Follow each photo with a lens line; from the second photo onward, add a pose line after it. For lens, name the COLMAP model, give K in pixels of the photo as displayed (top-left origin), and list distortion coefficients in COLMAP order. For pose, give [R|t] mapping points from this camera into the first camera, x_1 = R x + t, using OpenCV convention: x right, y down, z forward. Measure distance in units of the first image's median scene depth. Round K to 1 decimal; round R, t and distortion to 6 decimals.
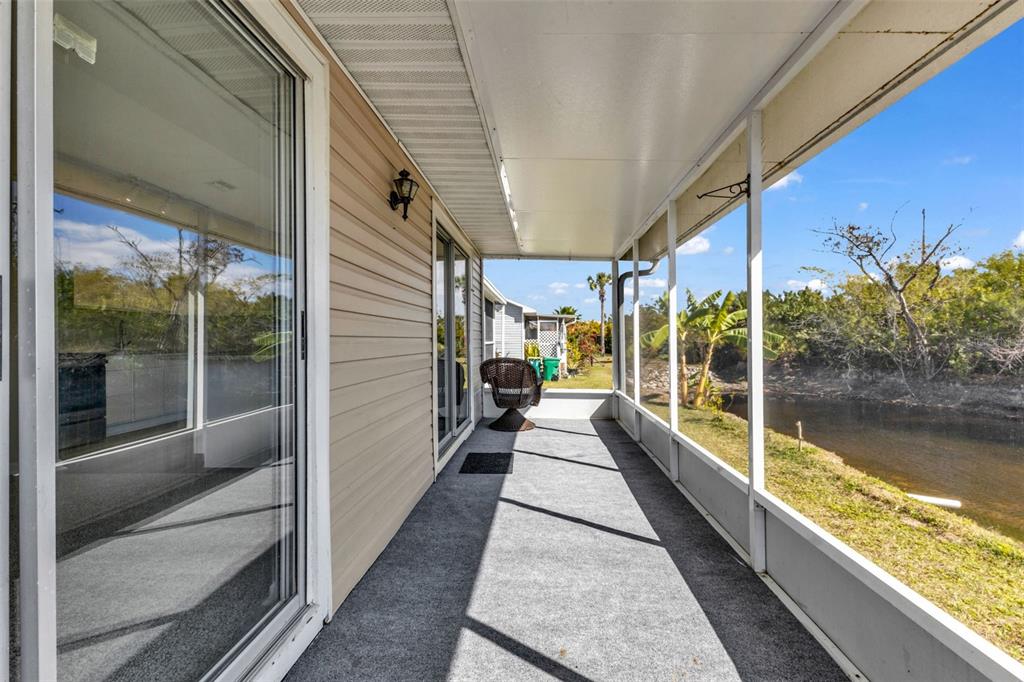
lens RADIAL K [[462.5, 0, 508.9], [0, 462.5, 337.3], [0, 0, 1]] dist [0.012859, -0.000075]
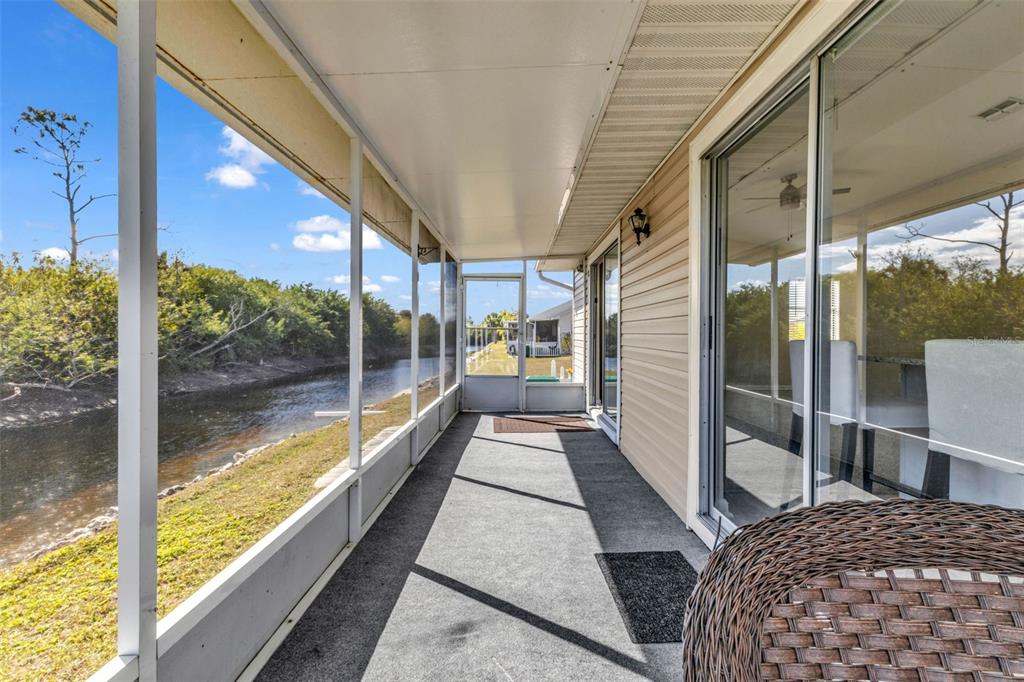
lens RADIAL K [[462.5, 0, 508.9], [0, 462.5, 337.3], [0, 0, 1]] dist [0.012859, -0.000075]
pose [[-0.998370, -0.003131, -0.056990, 0.209139], [-0.003575, 0.999964, 0.007680, -0.000481], [0.056964, 0.007871, -0.998345, 2.127353]]
